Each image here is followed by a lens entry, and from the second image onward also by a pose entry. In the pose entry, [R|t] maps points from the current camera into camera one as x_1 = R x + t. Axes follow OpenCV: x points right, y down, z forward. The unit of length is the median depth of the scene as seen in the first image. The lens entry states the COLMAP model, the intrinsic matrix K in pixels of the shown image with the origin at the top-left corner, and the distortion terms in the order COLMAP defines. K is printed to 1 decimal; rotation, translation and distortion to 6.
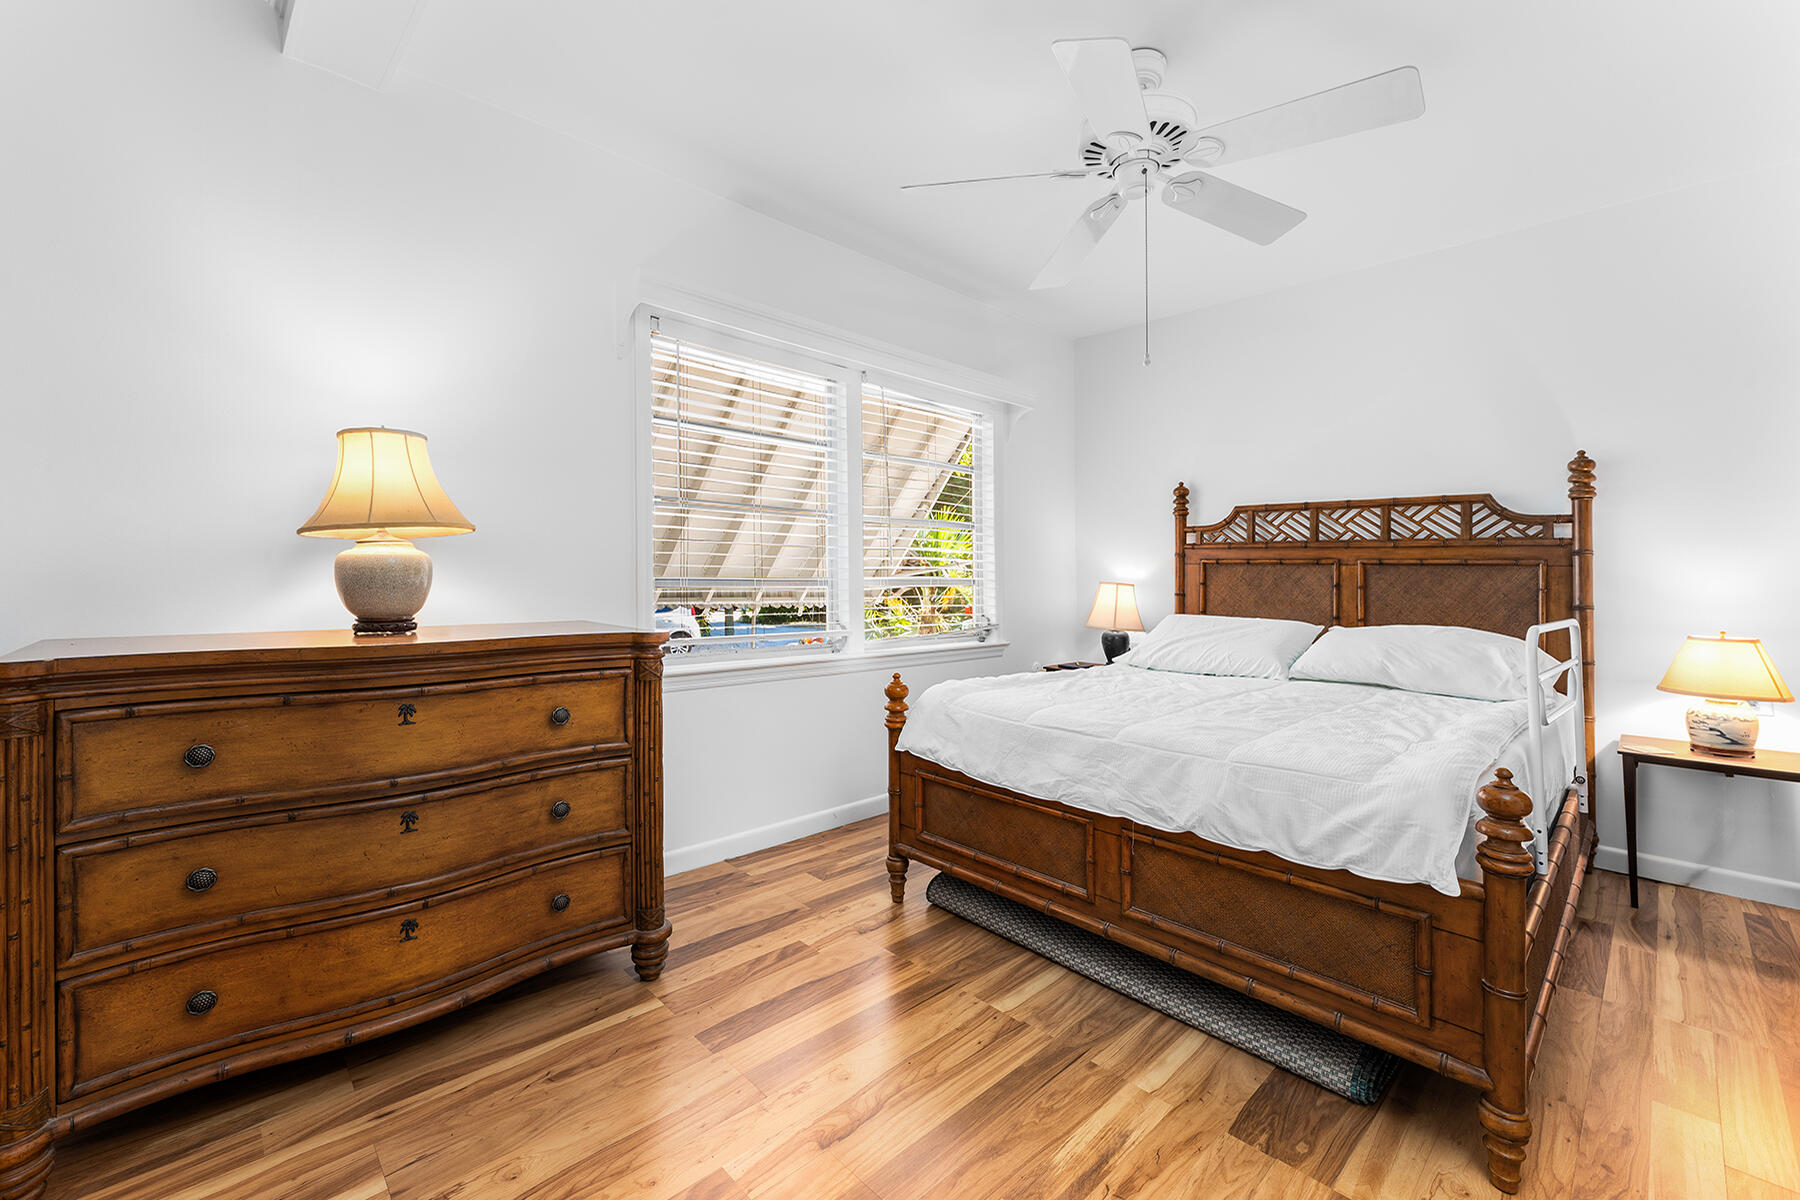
lens RADIAL K [[727.2, 0, 883.6], [0, 727.2, 581.9], [0, 0, 1]] dist [-0.000395, -0.000043]
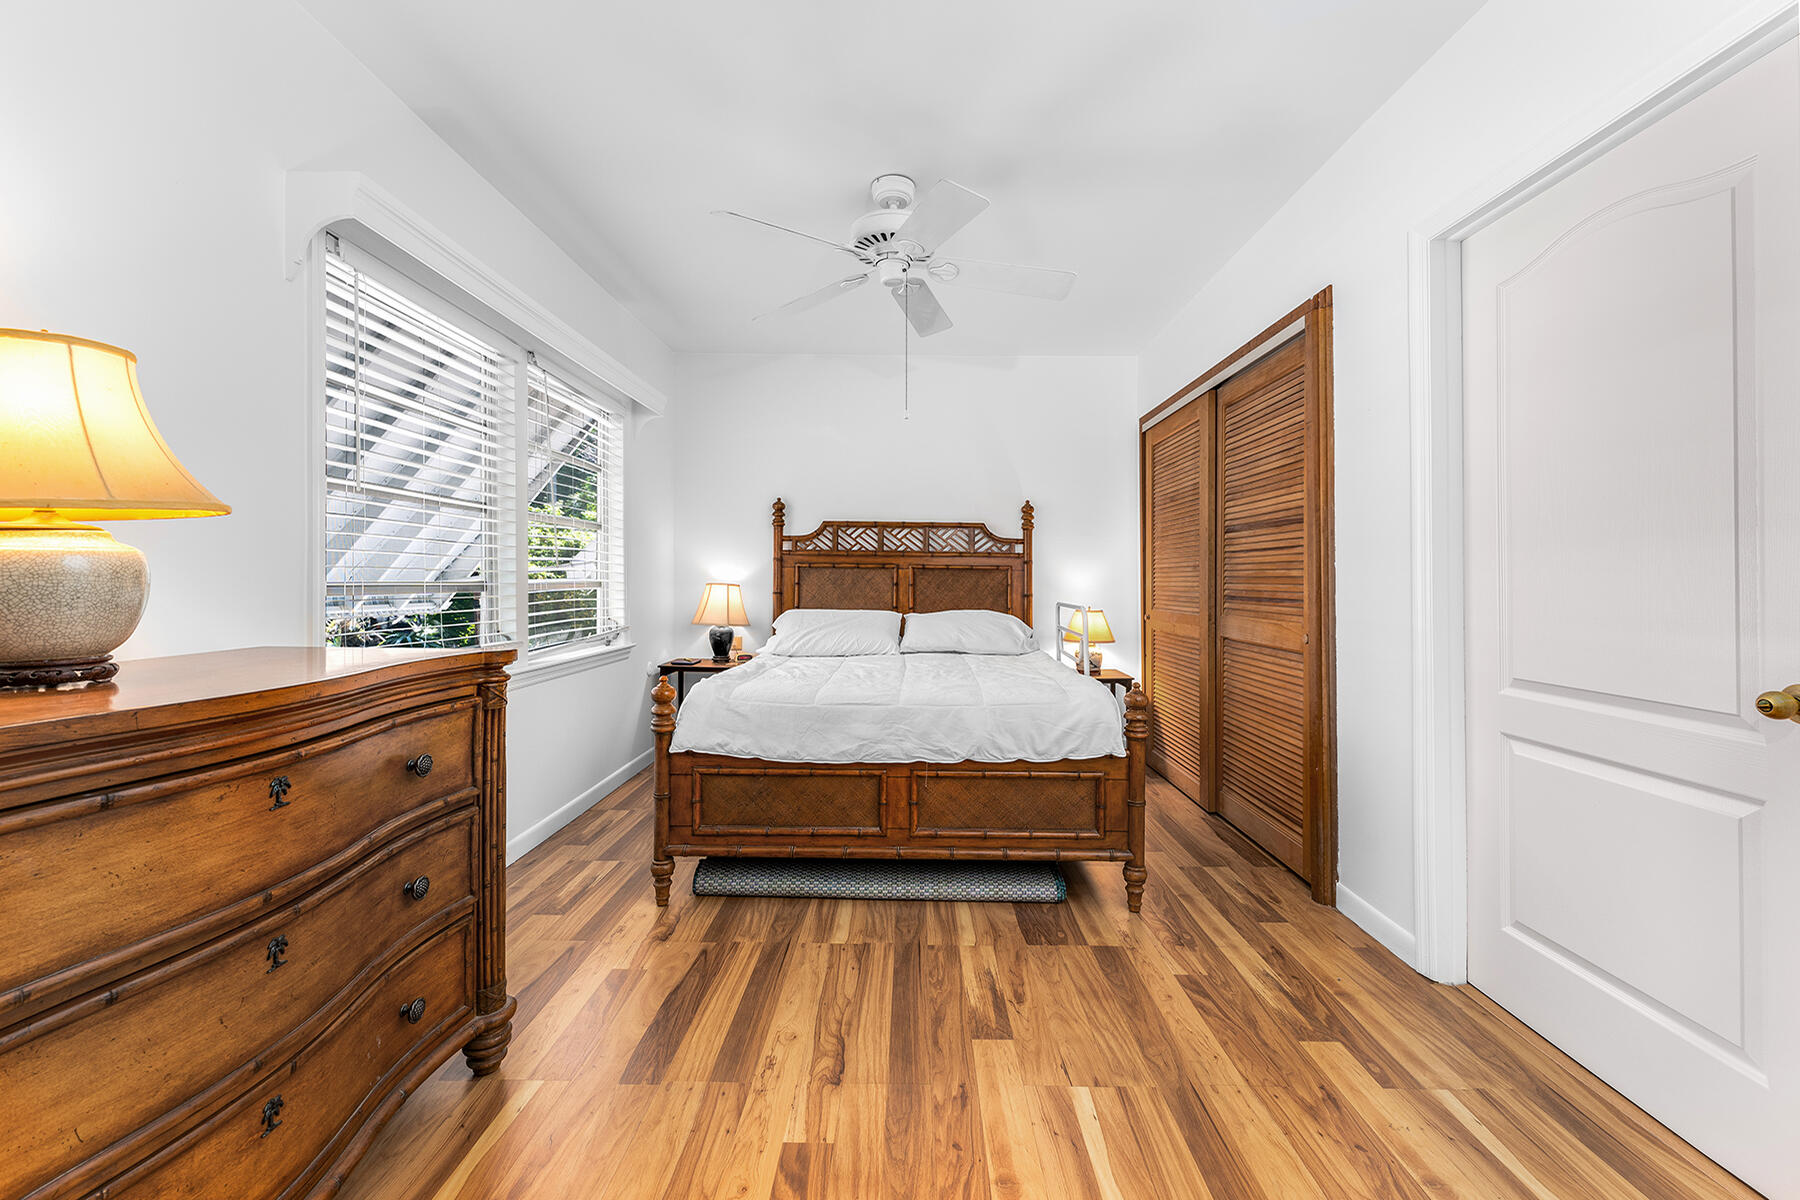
lens RADIAL K [[727.2, 0, 868.8], [0, 727.2, 585.4], [0, 0, 1]] dist [-0.000395, -0.000043]
pose [[0.708634, -0.013060, 0.705455, -0.572993], [0.009619, 0.999915, 0.008850, -0.007295], [-0.705510, 0.000515, 0.708699, 0.108906]]
